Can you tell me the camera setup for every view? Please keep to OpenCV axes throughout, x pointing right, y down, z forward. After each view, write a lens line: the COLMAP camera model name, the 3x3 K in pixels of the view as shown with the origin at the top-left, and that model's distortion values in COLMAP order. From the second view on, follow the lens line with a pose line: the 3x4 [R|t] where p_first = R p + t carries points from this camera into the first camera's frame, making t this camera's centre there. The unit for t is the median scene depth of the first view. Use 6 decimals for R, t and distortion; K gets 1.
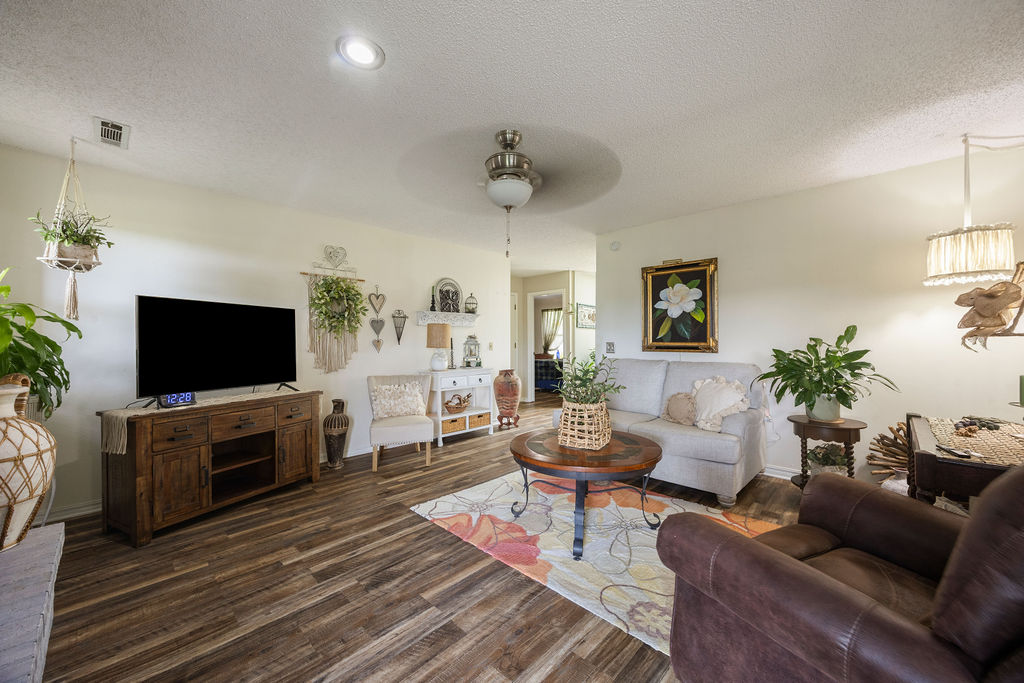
lens RADIAL K [[390.4, 0, 508.5], [0, 390.4, 342.1], [0, 0, 1]] dist [-0.006831, 0.000293]
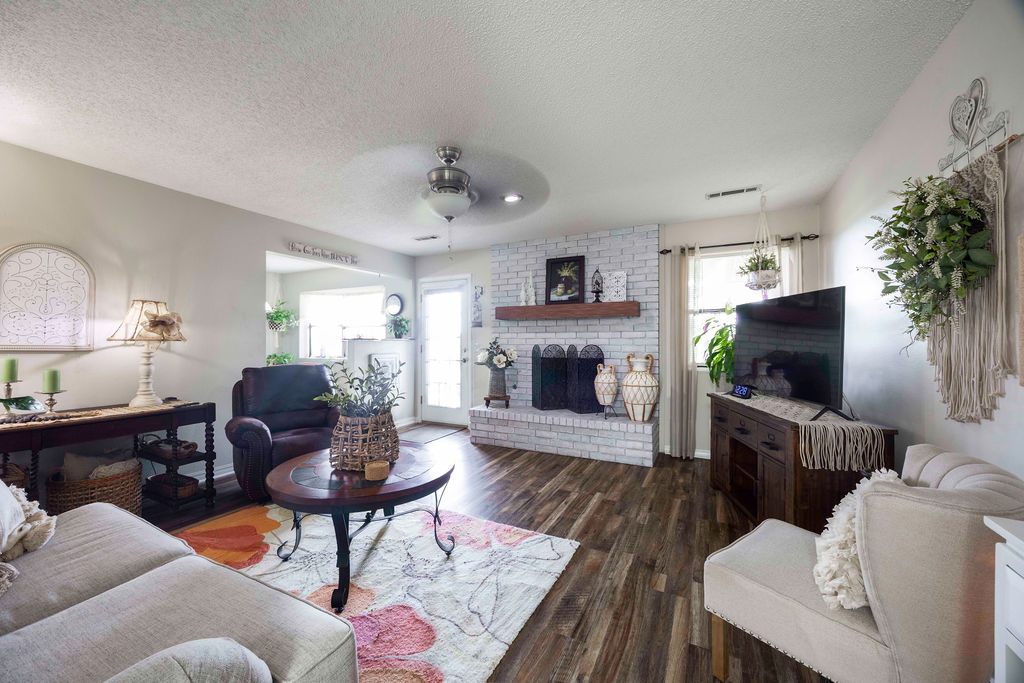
lens RADIAL K [[390.4, 0, 503.6], [0, 390.4, 343.6], [0, 0, 1]] dist [-0.006831, 0.000293]
pose [[-0.964523, 0.003818, -0.263973, 0.135376], [0.003435, 0.999992, 0.001910, 0.001688], [0.263978, 0.000935, -0.964528, 1.997720]]
